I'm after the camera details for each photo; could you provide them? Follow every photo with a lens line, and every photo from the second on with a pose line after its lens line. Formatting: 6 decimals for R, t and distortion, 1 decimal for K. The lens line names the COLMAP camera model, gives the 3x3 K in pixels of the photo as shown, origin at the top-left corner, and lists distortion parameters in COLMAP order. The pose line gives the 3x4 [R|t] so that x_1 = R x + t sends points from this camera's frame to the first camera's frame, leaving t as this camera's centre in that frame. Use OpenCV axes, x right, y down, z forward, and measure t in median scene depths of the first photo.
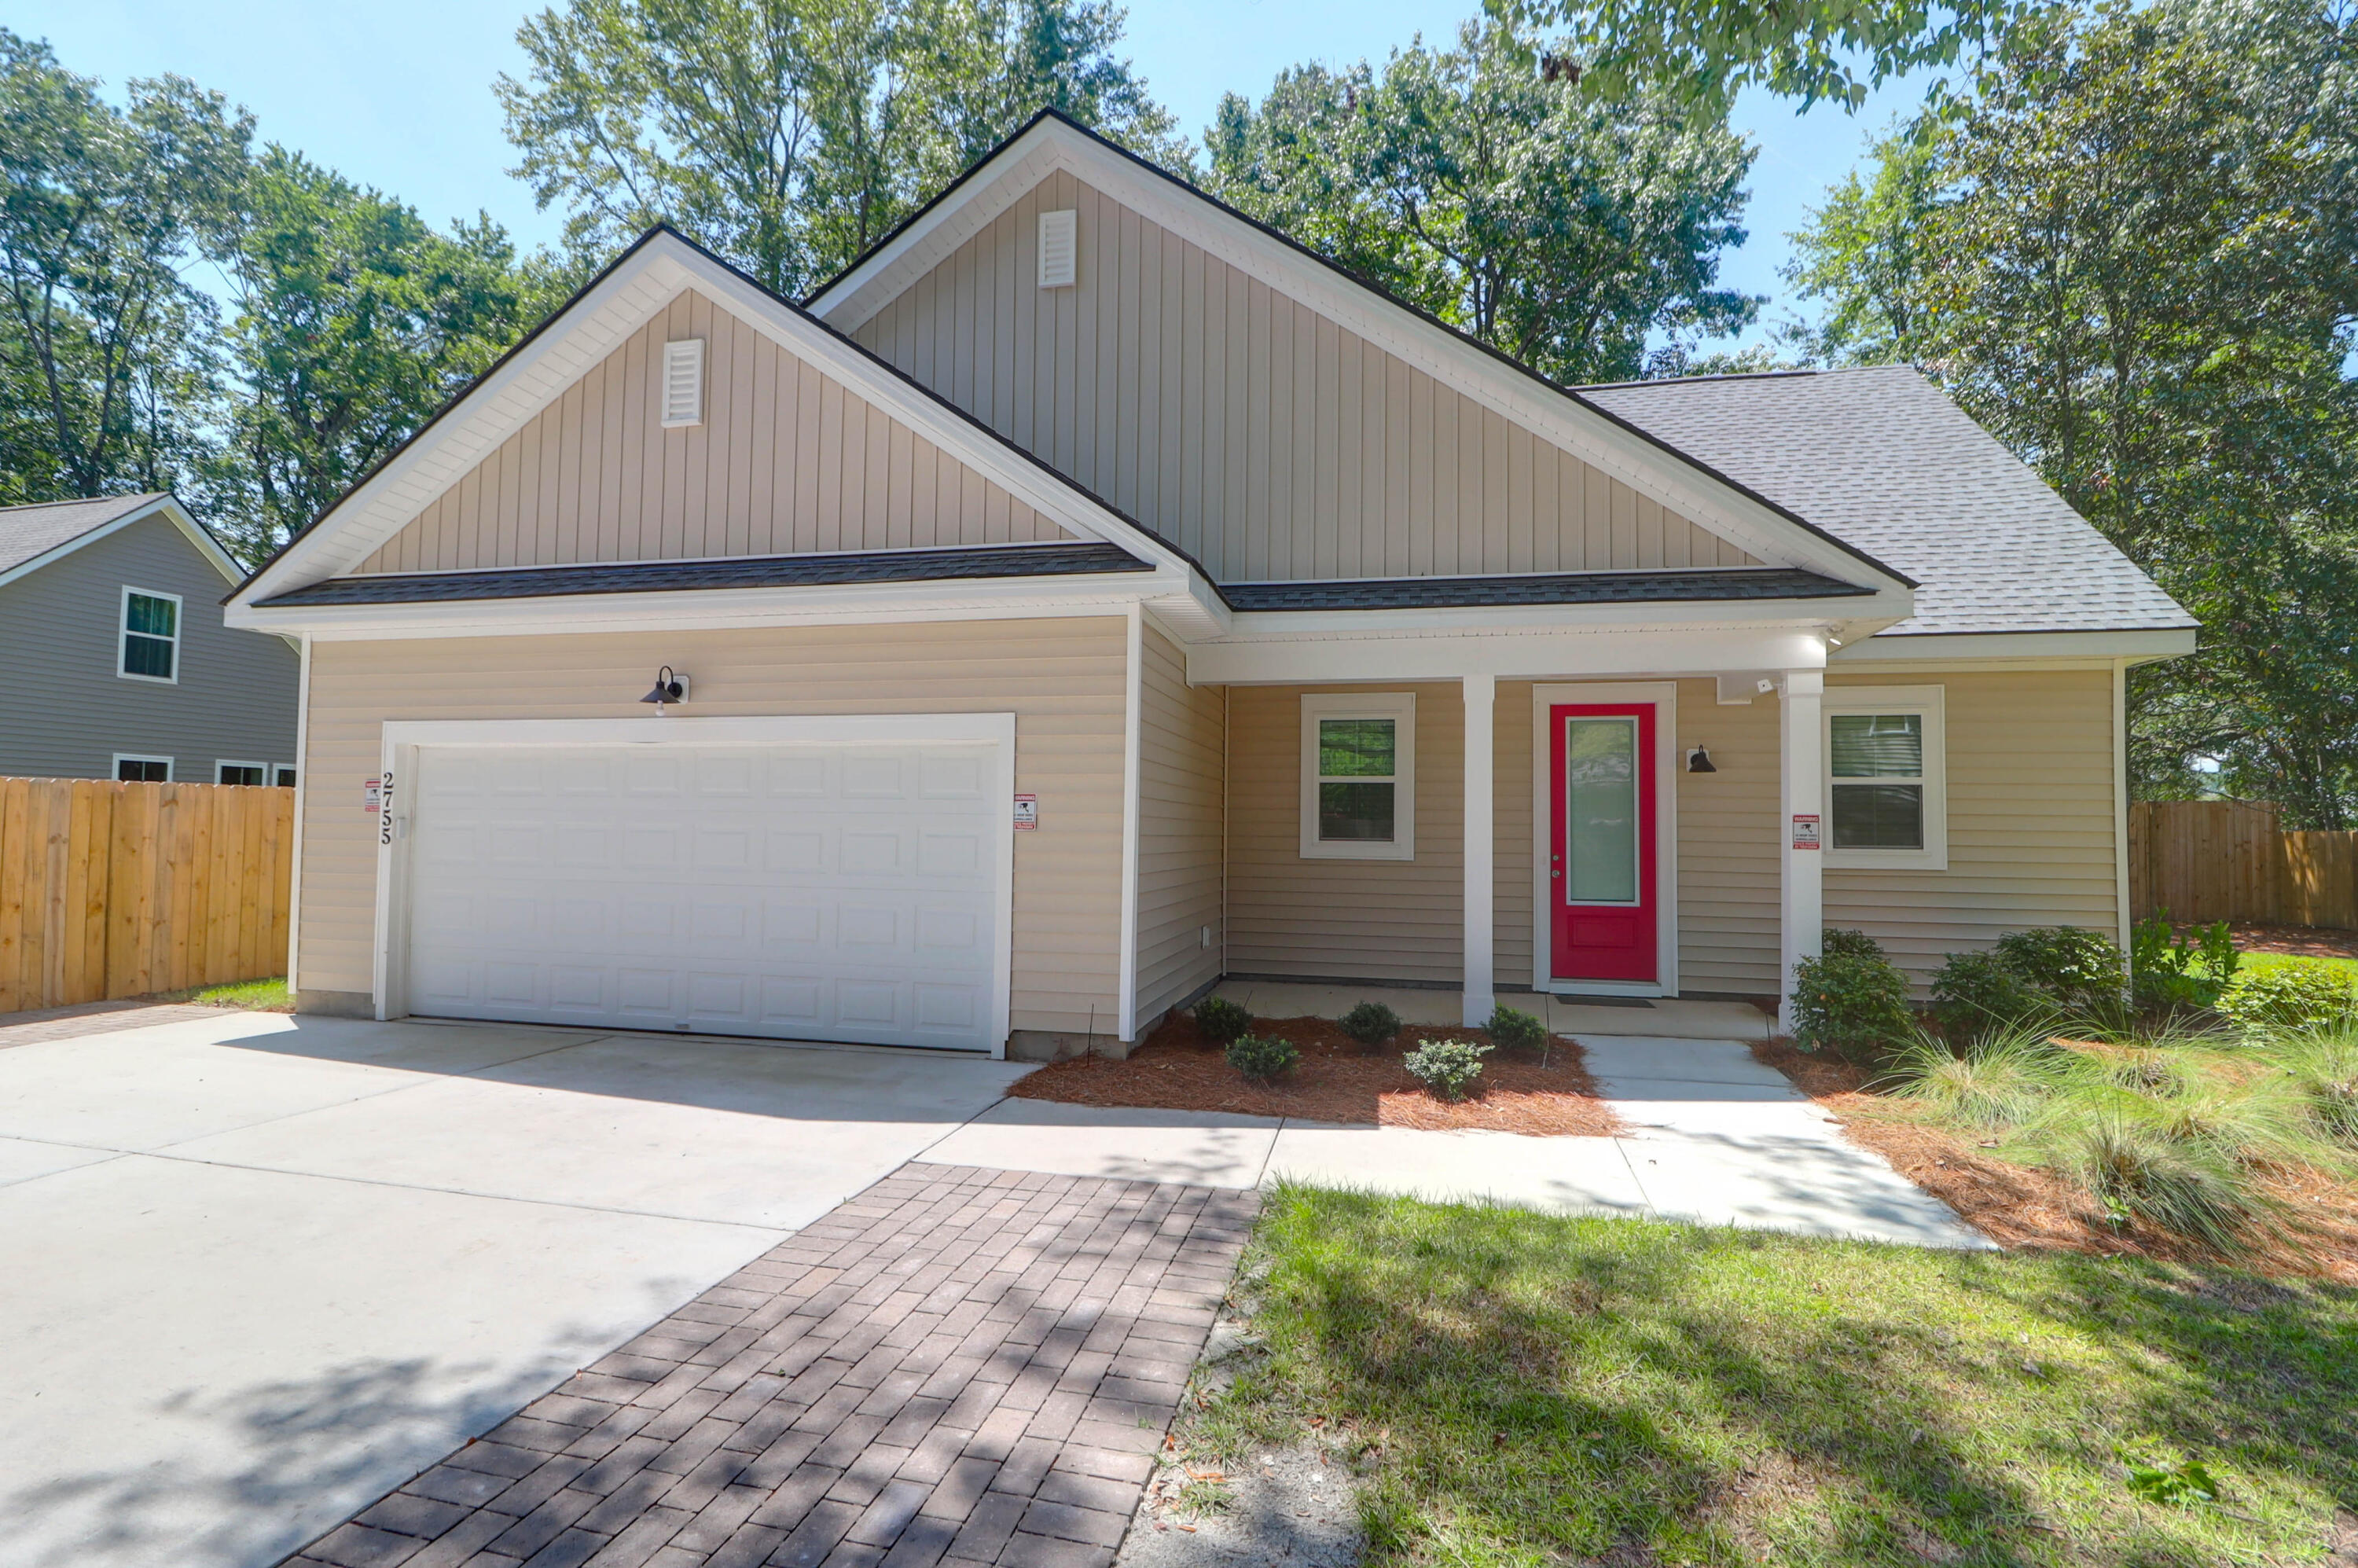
lens RADIAL K [[1091.2, 0, 1170.2], [0, 1091.2, 780.7], [0, 0, 1]] dist [-0.008649, -0.008381]
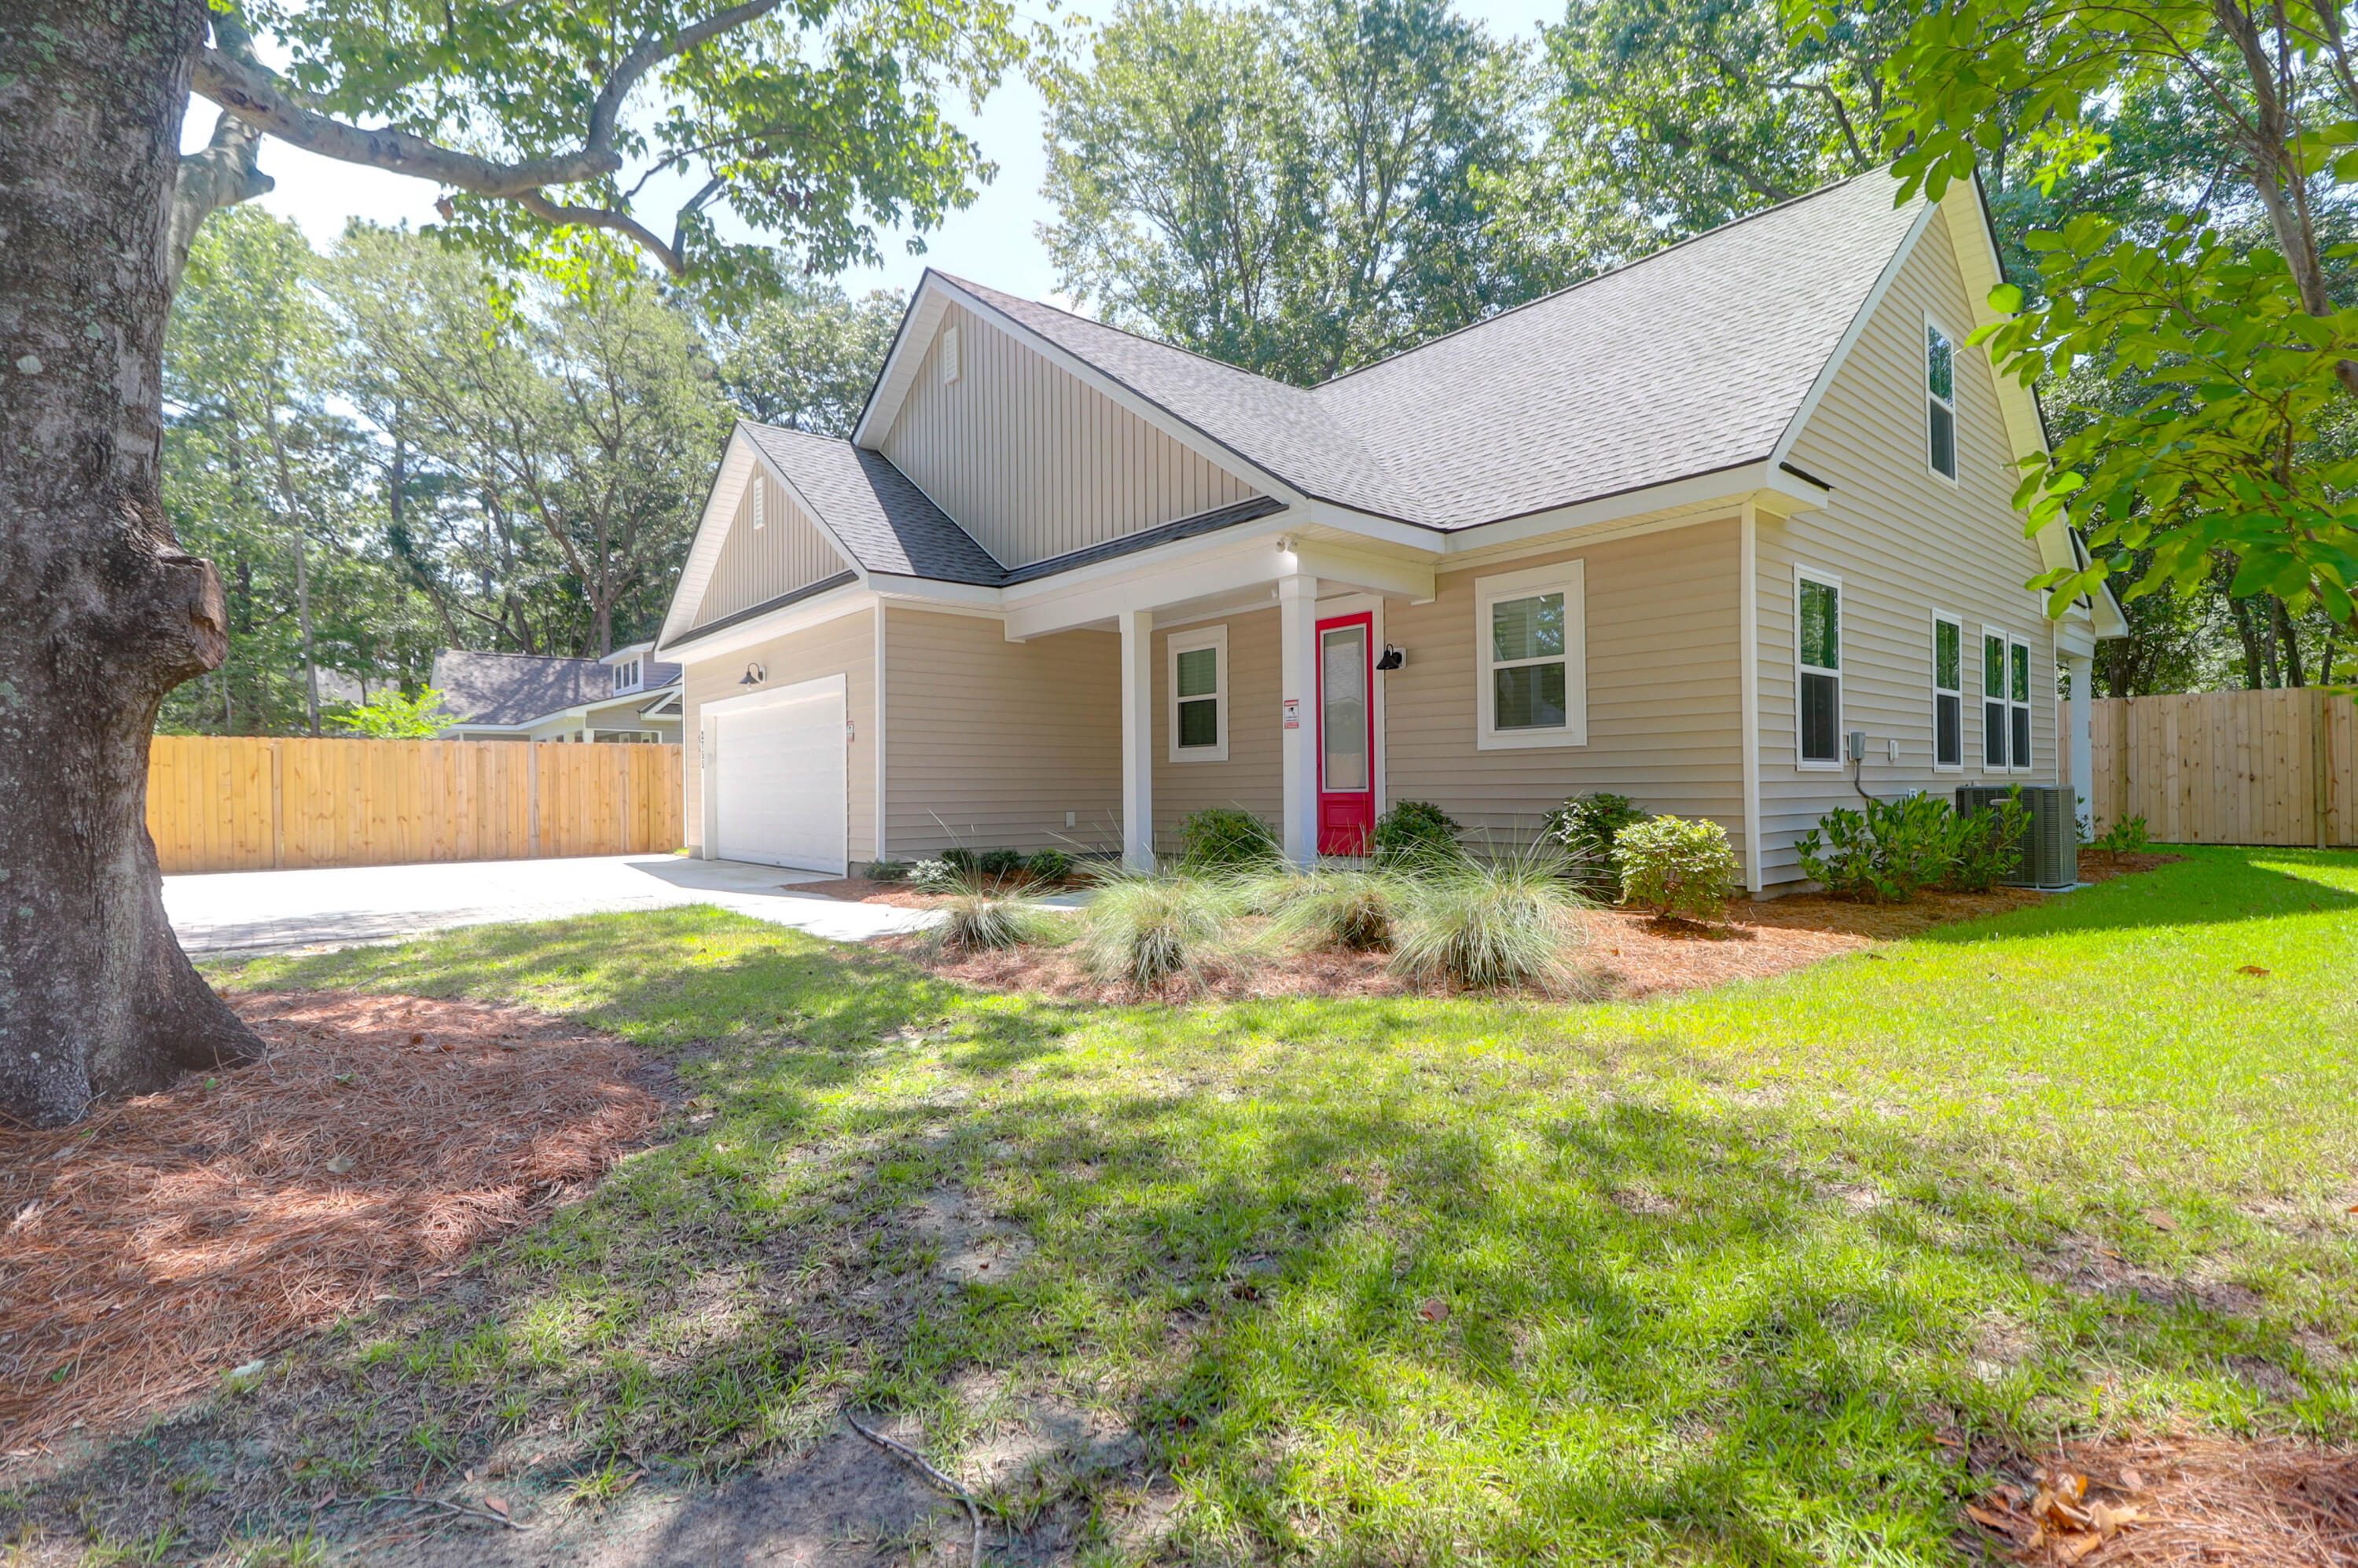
lens RADIAL K [[1091.2, 0, 1170.2], [0, 1091.2, 780.7], [0, 0, 1]] dist [-0.008649, -0.008381]
pose [[0.796703, -0.028470, -0.603700, 1.011309], [0.048906, 0.998651, 0.017445, 0.078092], [0.602389, -0.043423, 0.797021, -0.024936]]
